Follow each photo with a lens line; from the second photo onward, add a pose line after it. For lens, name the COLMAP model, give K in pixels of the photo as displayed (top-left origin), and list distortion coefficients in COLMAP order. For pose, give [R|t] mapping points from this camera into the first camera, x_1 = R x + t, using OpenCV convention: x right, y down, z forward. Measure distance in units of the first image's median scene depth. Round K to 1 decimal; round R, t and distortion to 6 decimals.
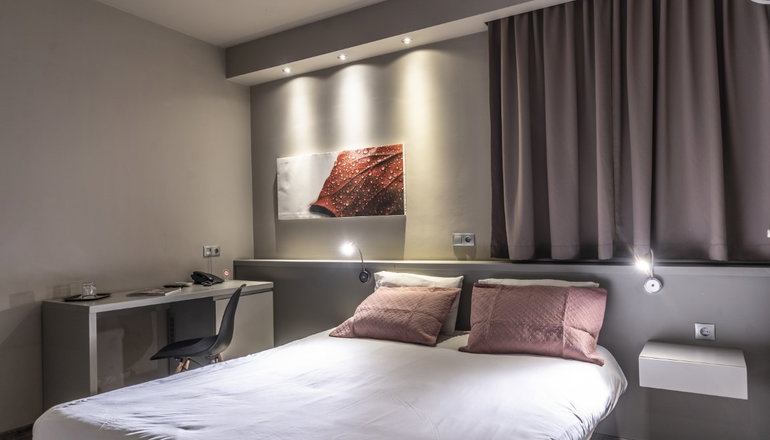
lens RADIAL K [[511.5, 0, 407.8], [0, 511.5, 222.6], [0, 0, 1]] dist [0.007661, 0.000640]
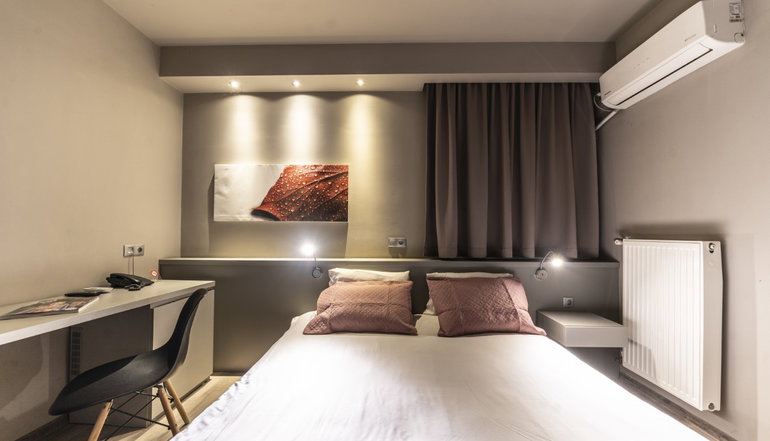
lens RADIAL K [[265.2, 0, 386.8], [0, 265.2, 229.2], [0, 0, 1]] dist [-0.001935, -0.000093]
pose [[0.874215, 0.039662, 0.483917, -0.233470], [-0.032691, 0.999205, -0.022839, 0.014554], [-0.484438, 0.004146, 0.874816, 0.384517]]
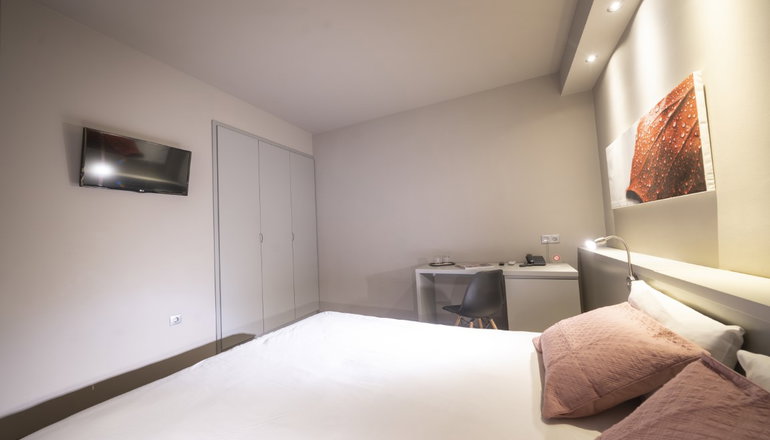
lens RADIAL K [[265.2, 0, 386.8], [0, 265.2, 228.7], [0, 0, 1]] dist [-0.001935, -0.000093]
pose [[0.059070, -0.008152, -0.998221, 0.270332], [0.077684, 0.996972, -0.003545, 0.000425], [0.995227, -0.077336, 0.059524, 0.607427]]
